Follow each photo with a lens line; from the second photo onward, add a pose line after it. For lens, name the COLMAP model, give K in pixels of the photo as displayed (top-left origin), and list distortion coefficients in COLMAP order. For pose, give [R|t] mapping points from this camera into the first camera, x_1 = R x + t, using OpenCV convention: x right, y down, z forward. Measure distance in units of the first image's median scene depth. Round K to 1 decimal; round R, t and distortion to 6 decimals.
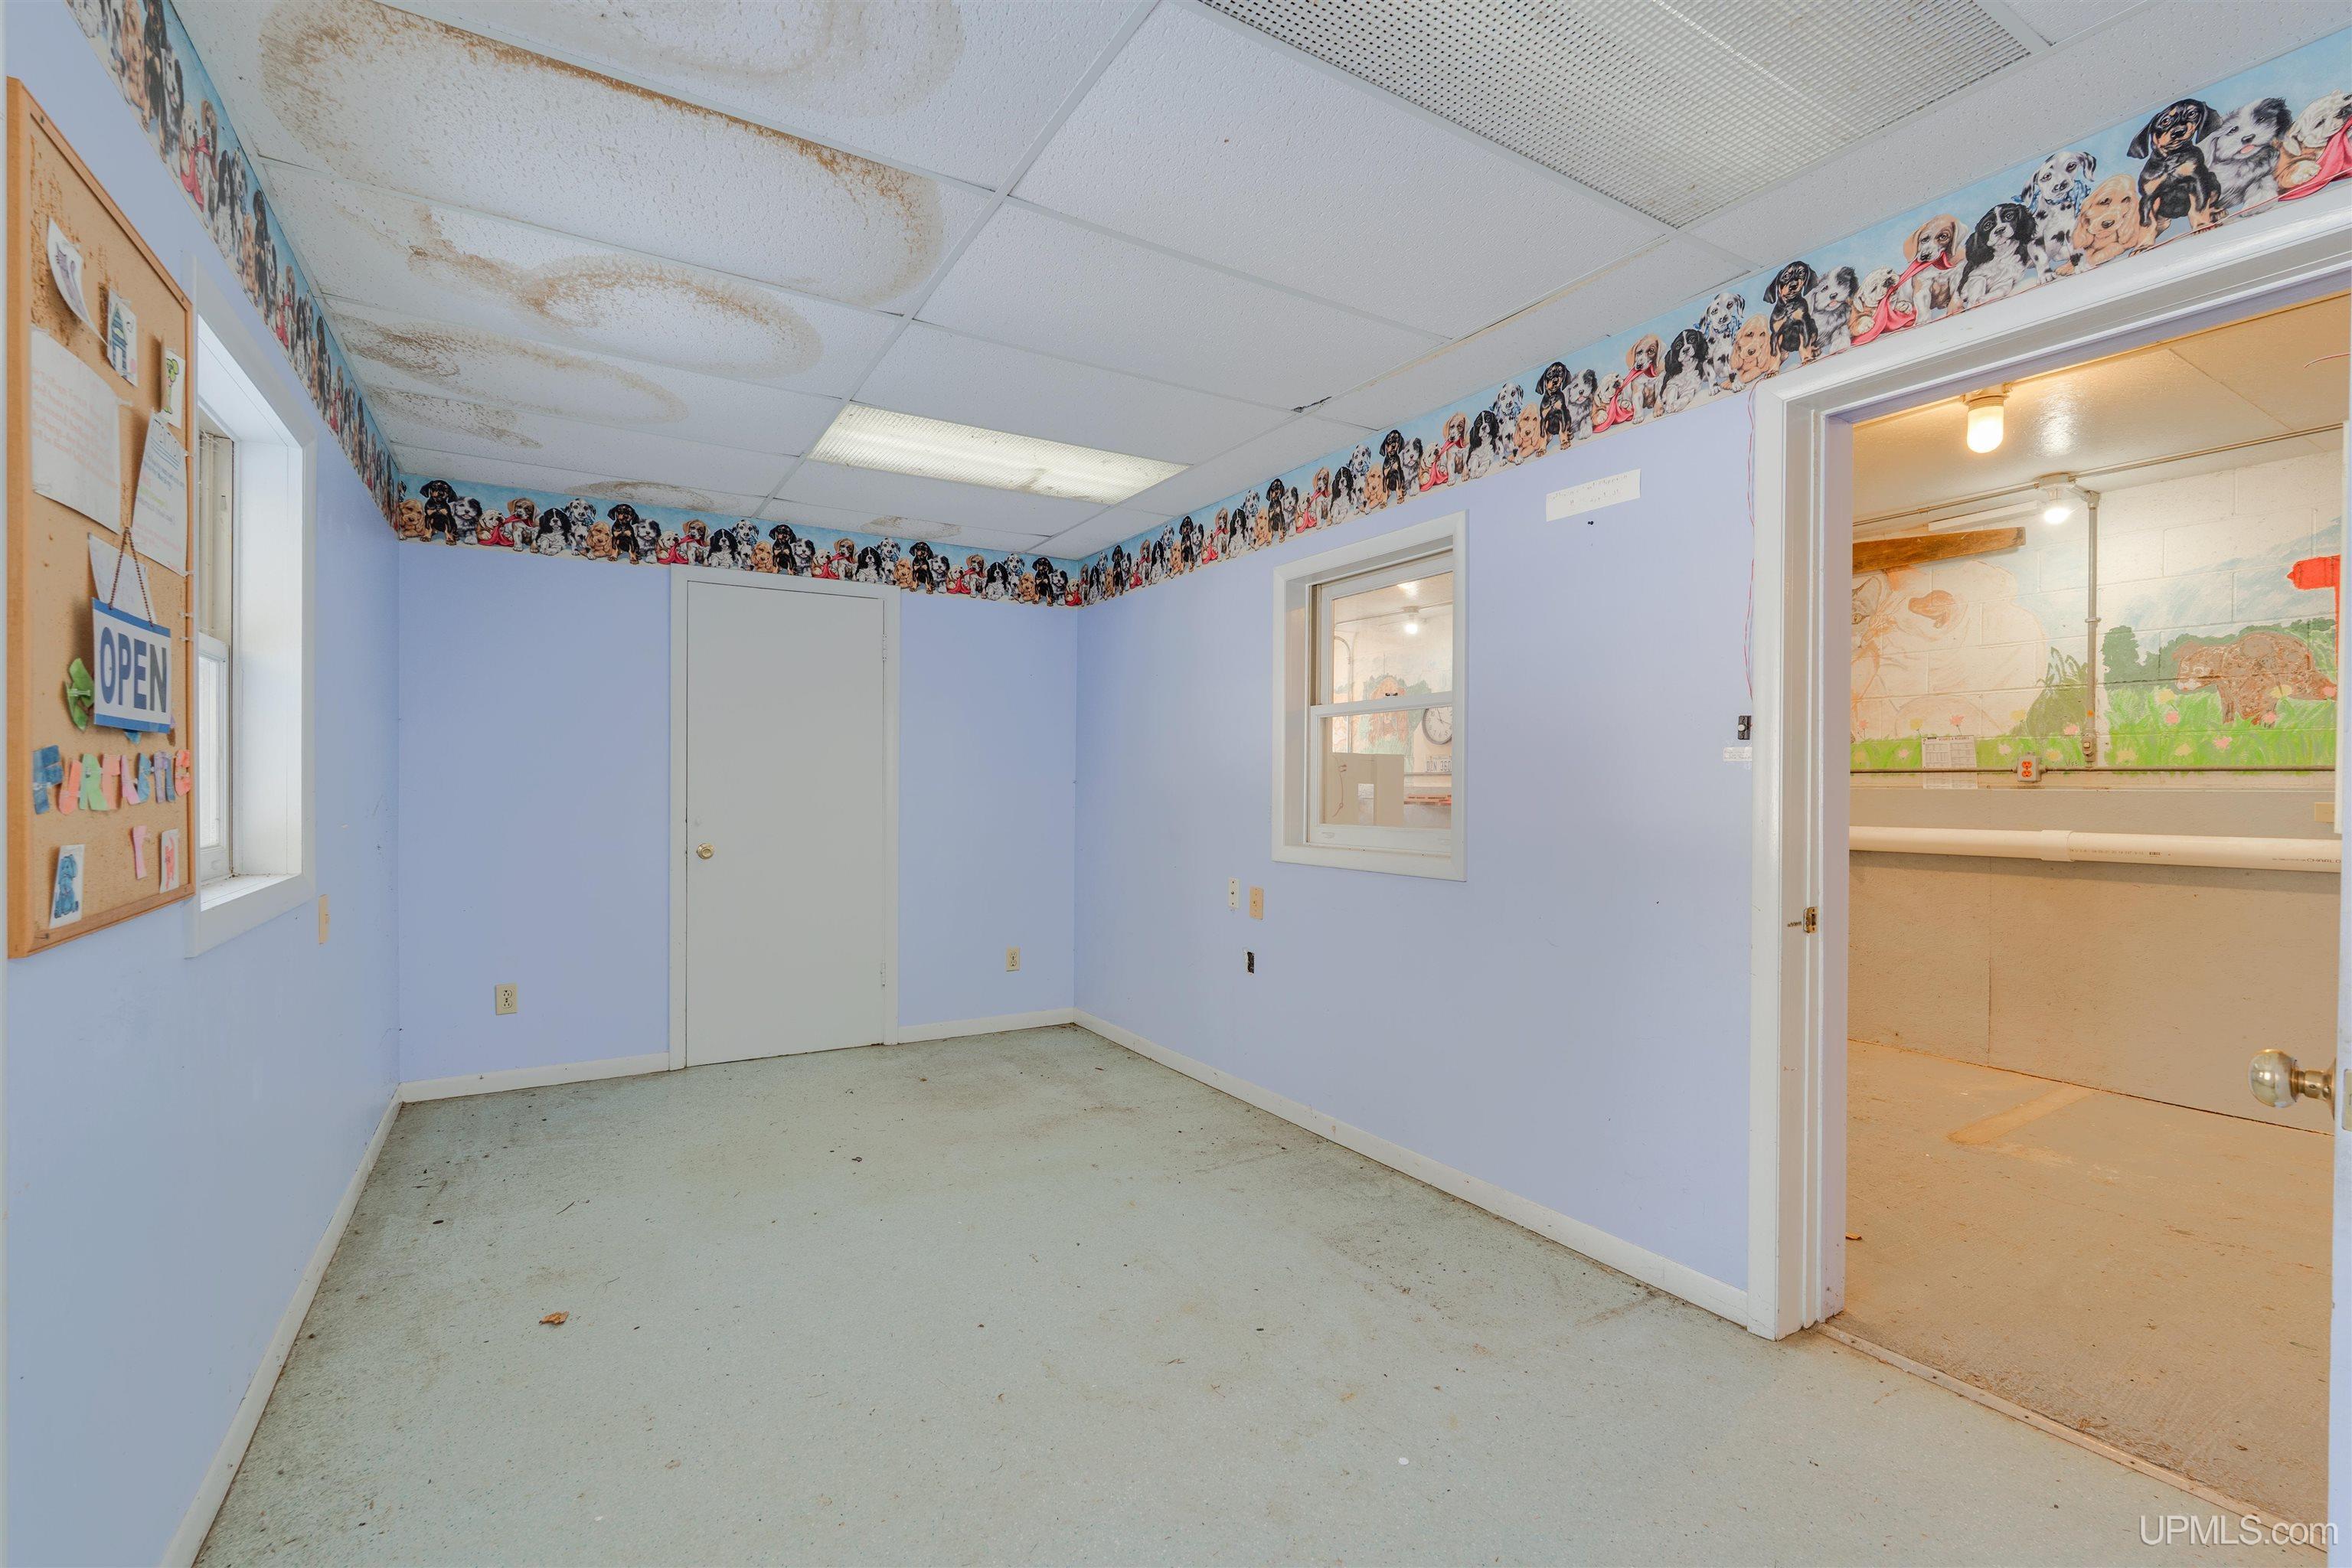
lens RADIAL K [[1033.7, 0, 1168.6], [0, 1033.7, 791.9], [0, 0, 1]] dist [-0.002398, 0.000264]
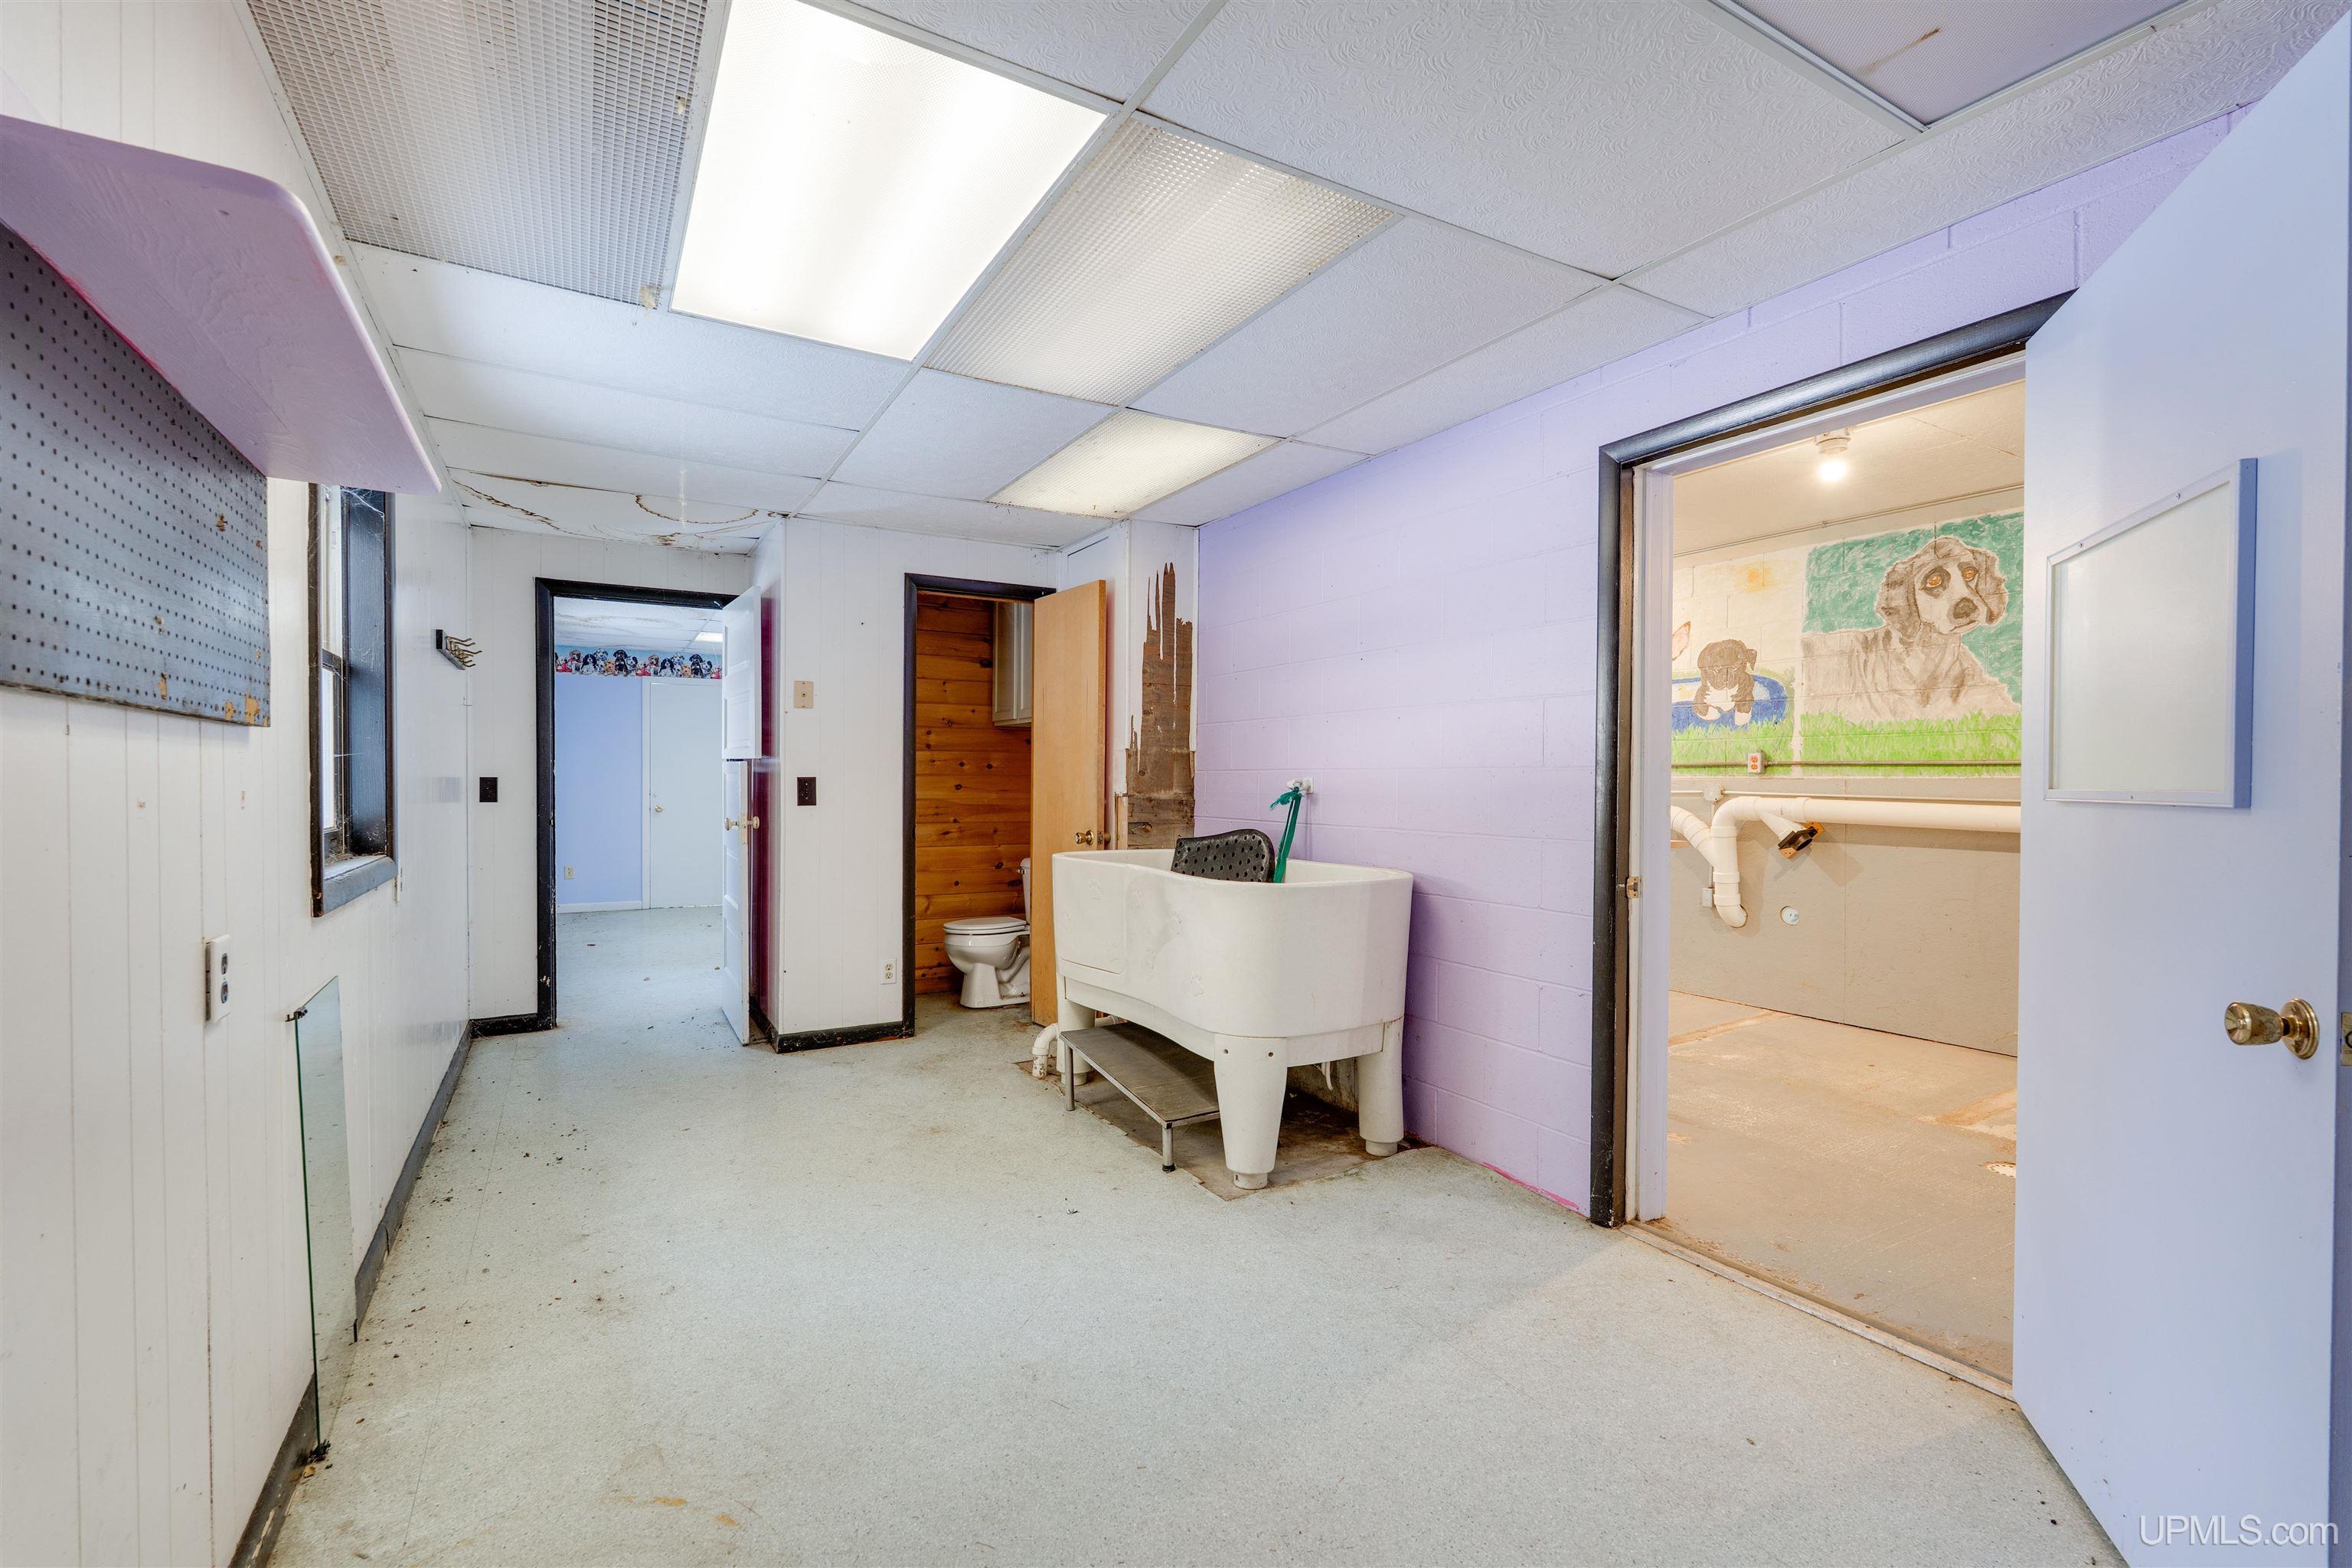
lens RADIAL K [[1033.7, 0, 1187.0], [0, 1033.7, 774.5], [0, 0, 1]] dist [-0.002398, 0.000264]
pose [[0.999617, -0.008694, -0.026270, 0.748599], [0.008214, 0.999799, -0.018298, 0.036848], [0.026424, 0.018075, 0.999487, -1.185100]]
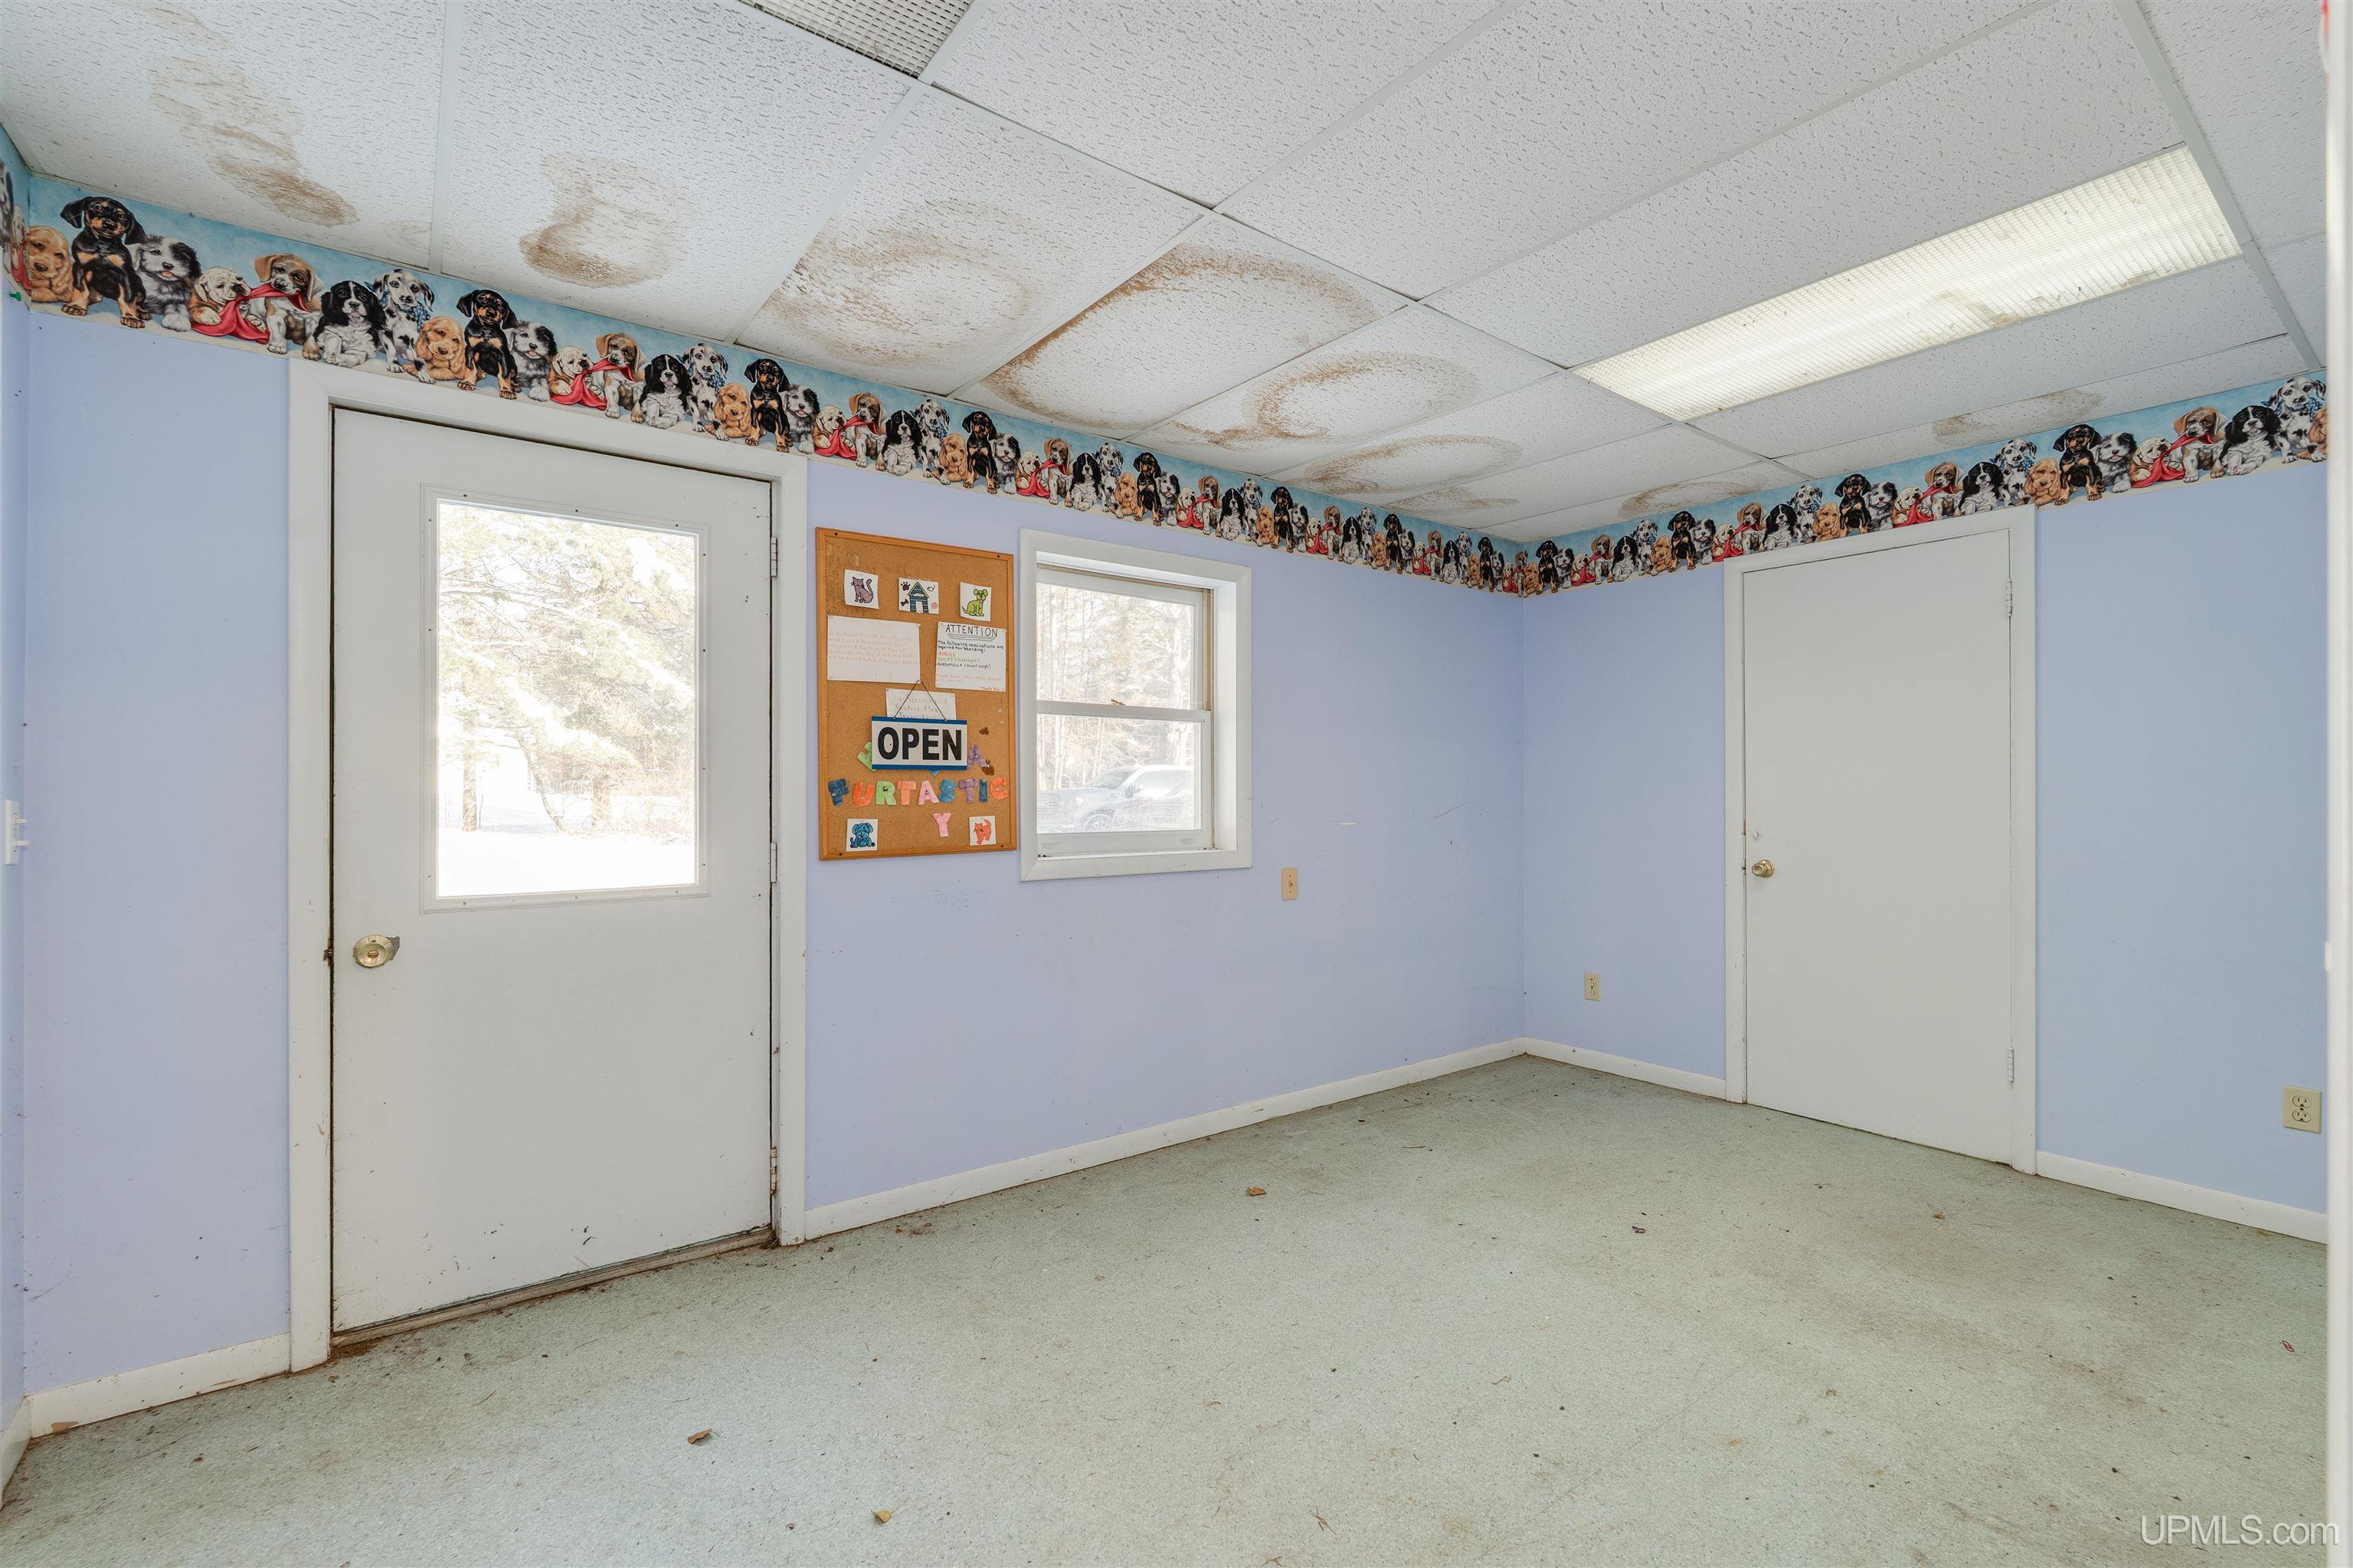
lens RADIAL K [[1034.1, 0, 1178.0], [0, 1034.1, 793.7], [0, 0, 1]] dist [-0.002398, 0.000264]
pose [[0.107108, -0.002389, -0.994244, 0.412954], [-0.006733, 0.999972, -0.003128, -0.001593], [0.994225, 0.007029, 0.107089, 0.422476]]
